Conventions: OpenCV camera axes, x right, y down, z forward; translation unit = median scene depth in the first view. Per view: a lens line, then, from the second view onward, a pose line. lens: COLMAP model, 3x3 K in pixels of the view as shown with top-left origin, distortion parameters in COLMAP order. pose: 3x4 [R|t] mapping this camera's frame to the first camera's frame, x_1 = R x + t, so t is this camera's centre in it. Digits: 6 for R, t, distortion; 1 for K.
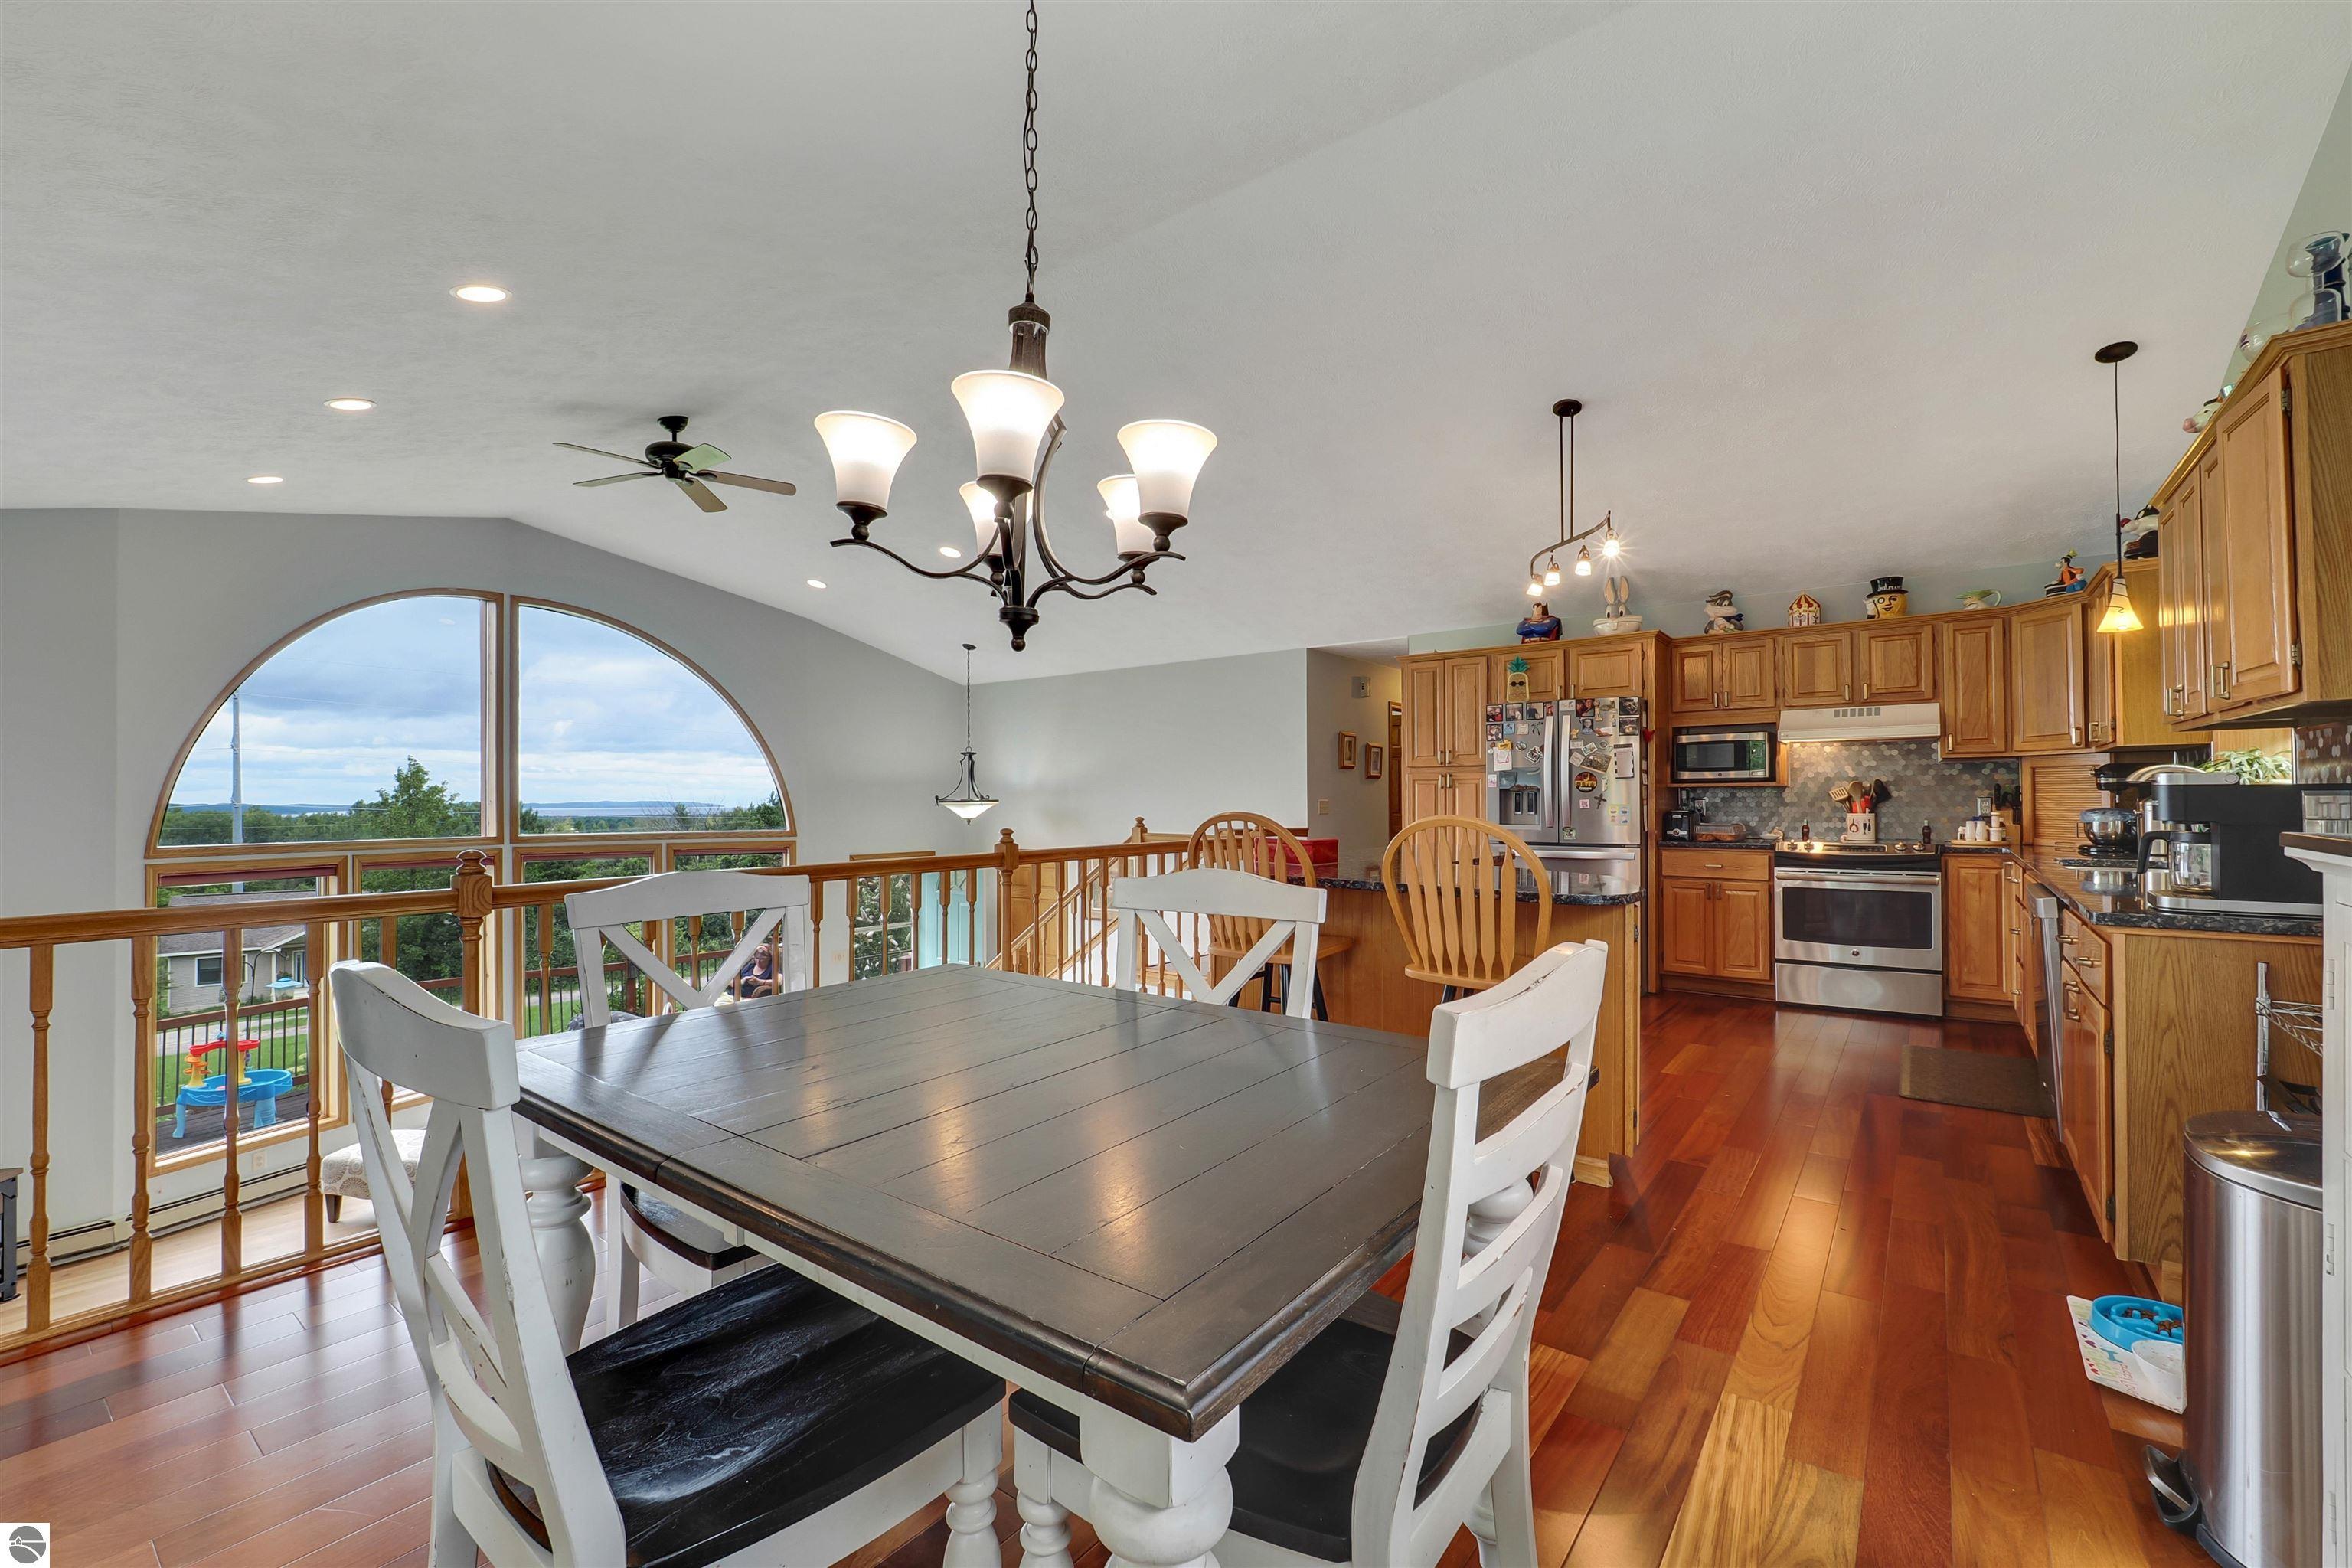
lens RADIAL K [[988.2, 0, 1194.6], [0, 988.2, 791.0], [0, 0, 1]] dist [-0.000497, -0.002918]
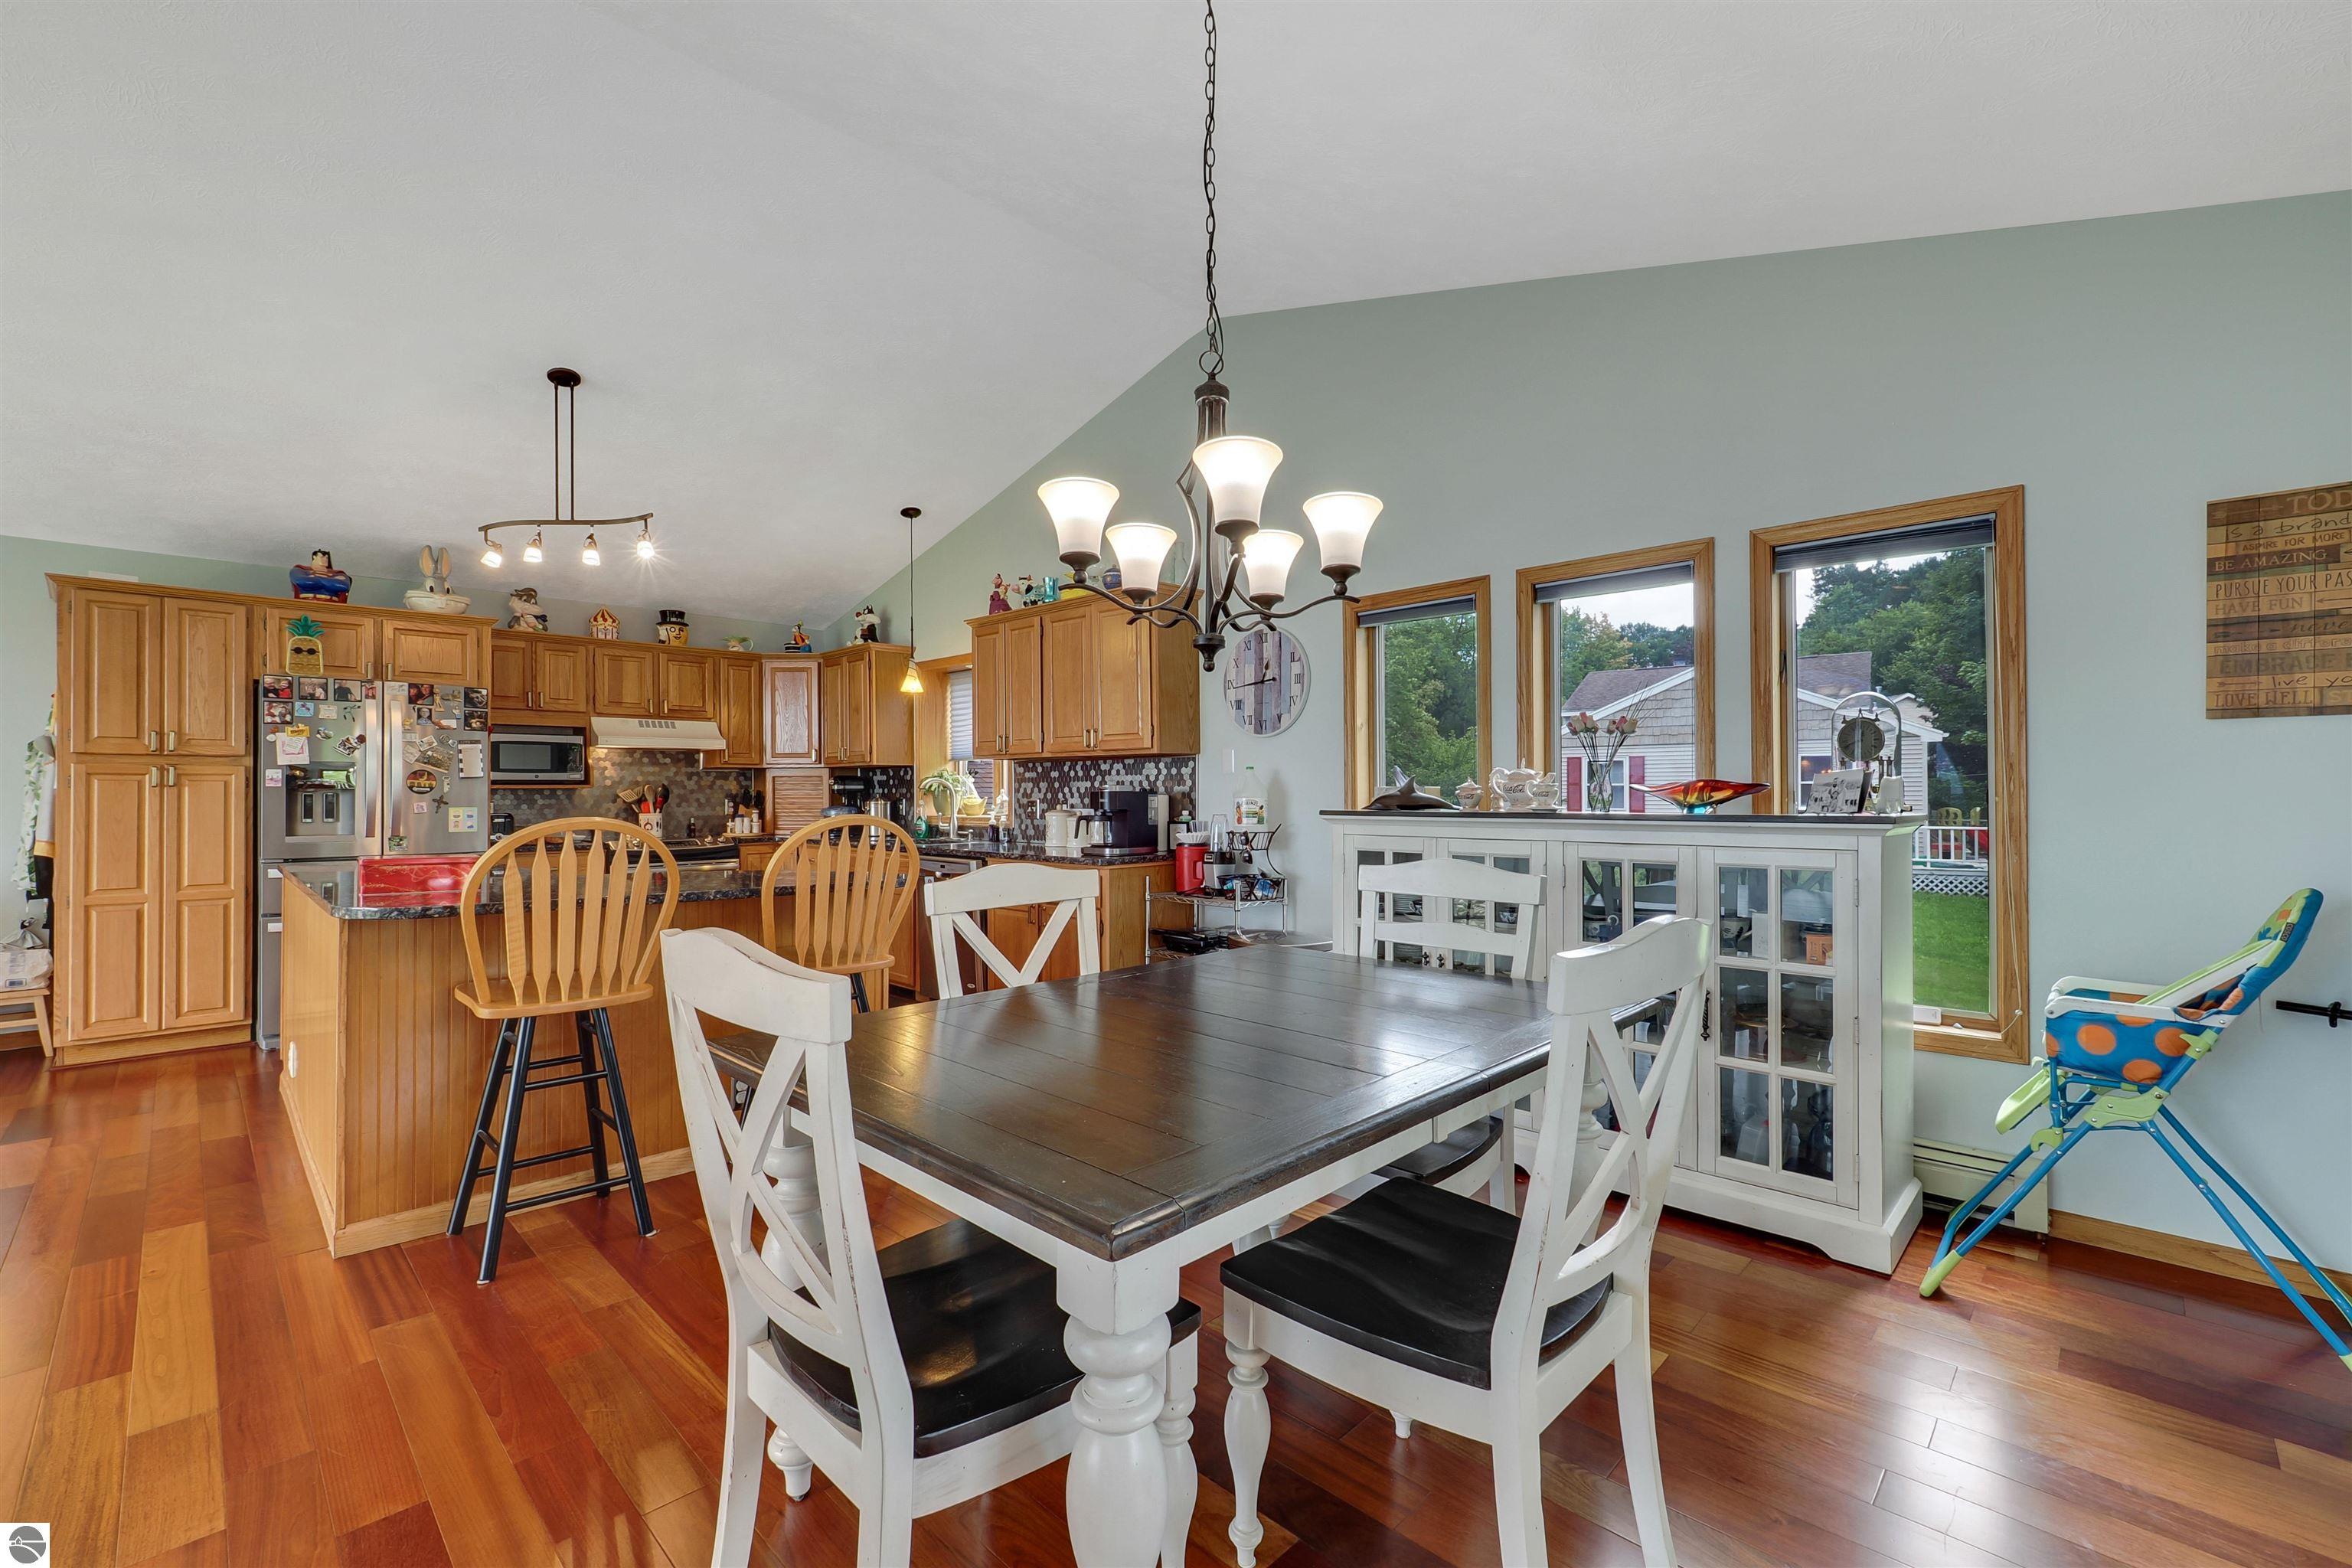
lens RADIAL K [[988.2, 0, 1175.5], [0, 988.2, 801.2], [0, 0, 1]] dist [-0.000497, -0.002918]
pose [[0.136307, -0.002617, 0.990663, -0.372678], [-0.004785, 0.999983, 0.003301, 0.002396], [-0.990655, -0.005191, 0.136292, 0.246009]]
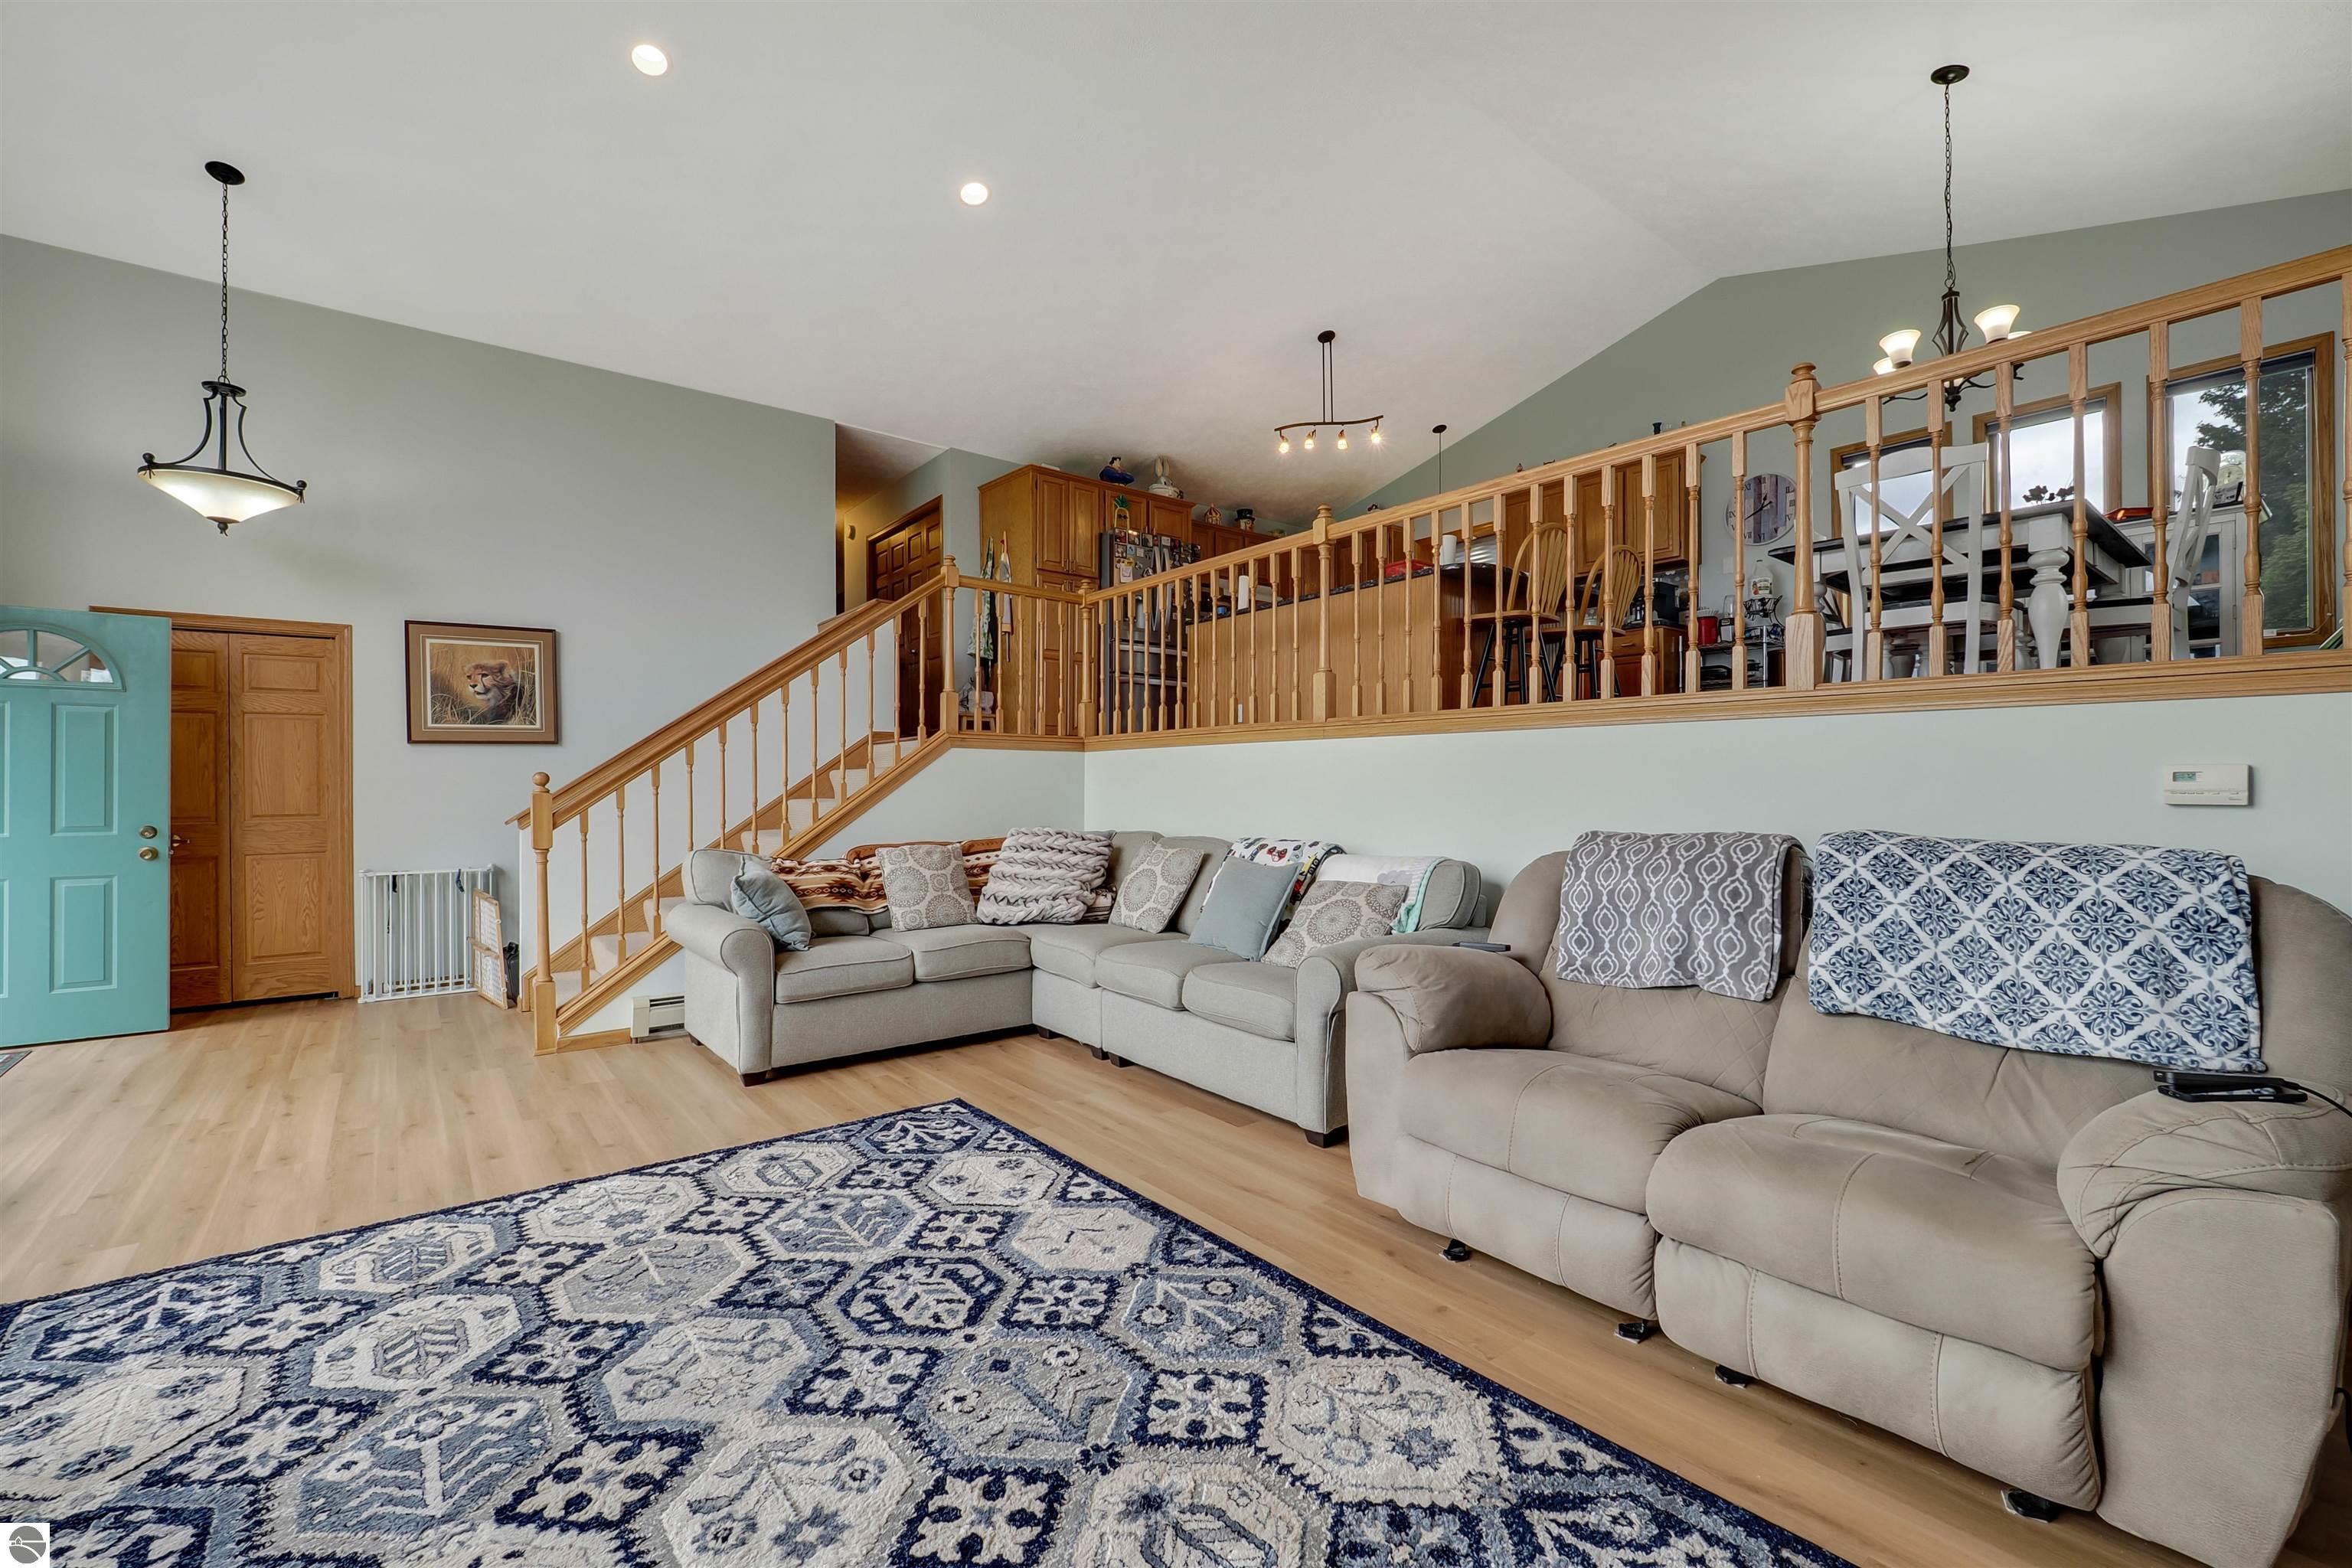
lens RADIAL K [[988.2, 0, 1176.6], [0, 988.2, 788.3], [0, 0, 1]] dist [-0.000497, -0.002918]
pose [[0.252695, -0.001358, 0.967545, -0.956389], [-0.005754, 0.999979, 0.002906, 0.256274], [-0.967529, -0.006301, 0.252681, 0.672783]]
